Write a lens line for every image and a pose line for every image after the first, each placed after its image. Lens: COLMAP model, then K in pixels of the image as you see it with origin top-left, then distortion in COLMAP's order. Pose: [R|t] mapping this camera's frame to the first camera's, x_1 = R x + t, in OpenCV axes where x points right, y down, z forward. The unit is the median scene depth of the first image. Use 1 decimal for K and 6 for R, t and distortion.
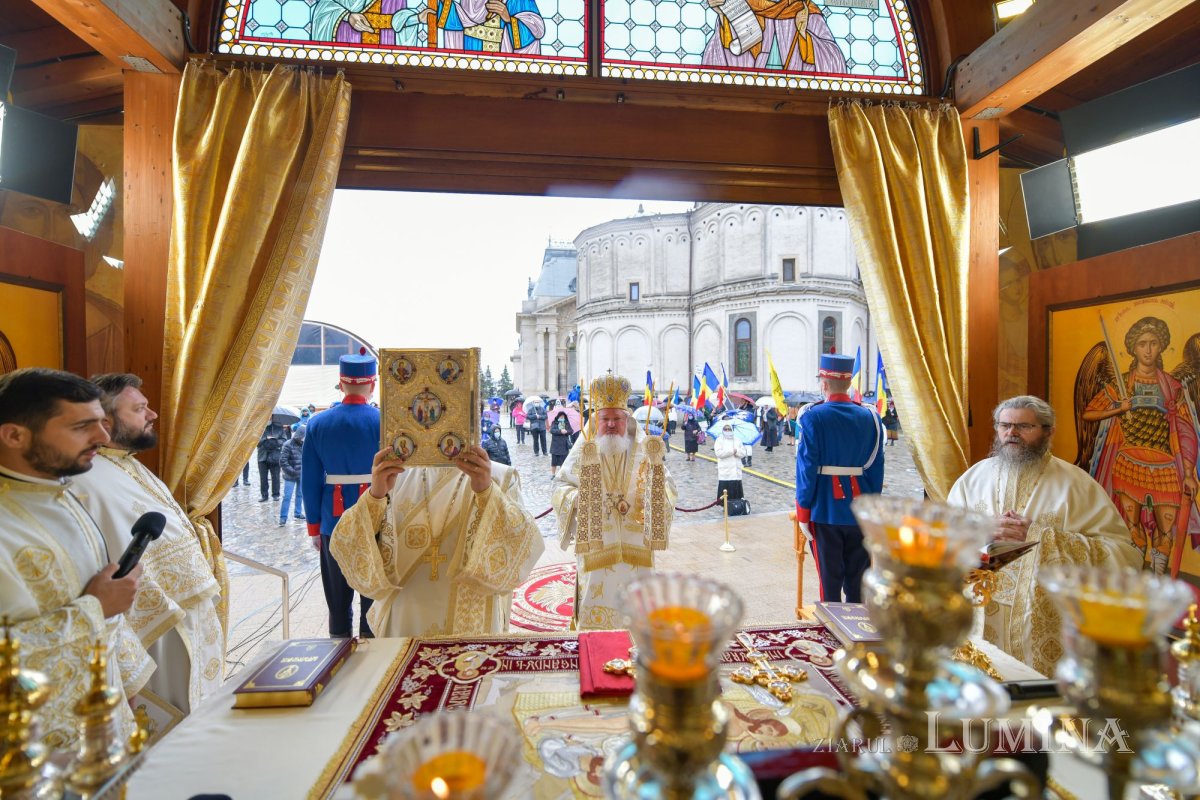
lens RADIAL K [[505.7, 0, 596.4], [0, 505.7, 374.6], [0, 0, 1]] dist [-0.010627, -0.000621]
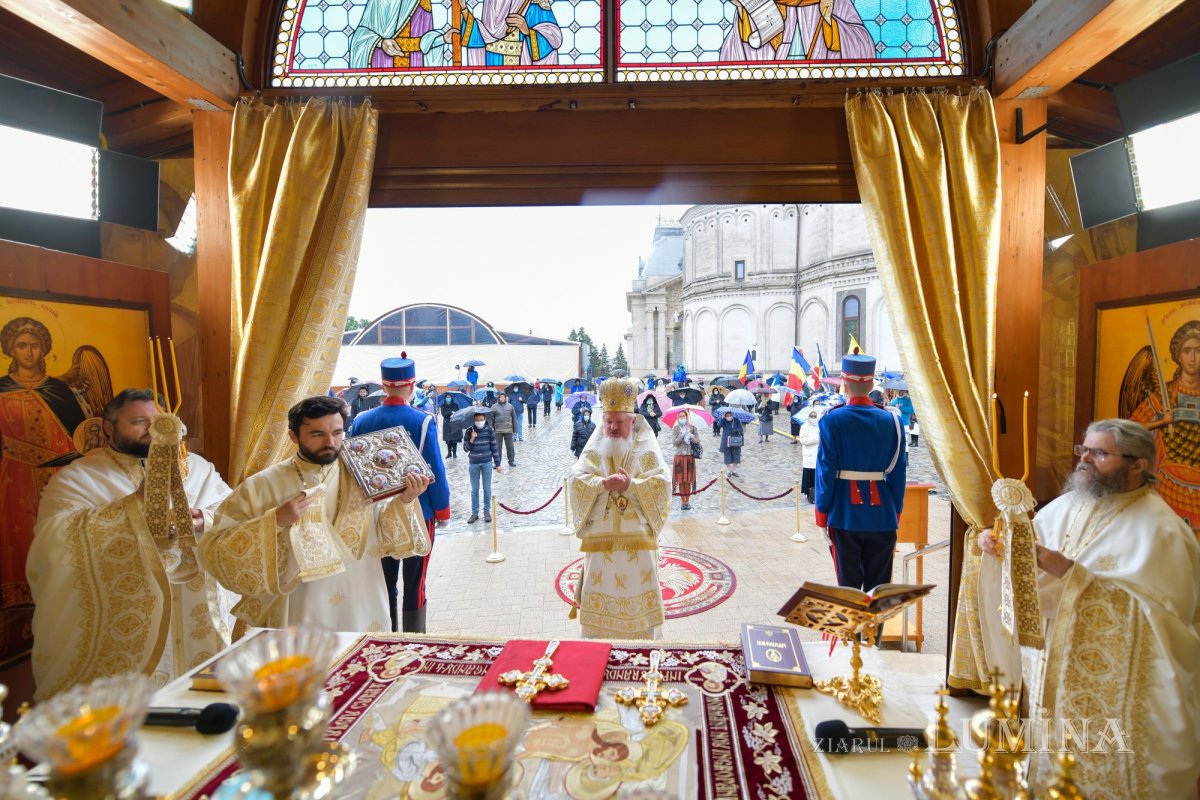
lens RADIAL K [[501.8, 0, 650.0], [0, 501.8, 369.4], [0, 0, 1]] dist [-0.012484, 0.000311]
pose [[0.992054, -0.001469, -0.125802, 0.208593], [0.006088, 0.999321, 0.036343, -0.055106], [0.125663, -0.036820, 0.991389, -0.003719]]
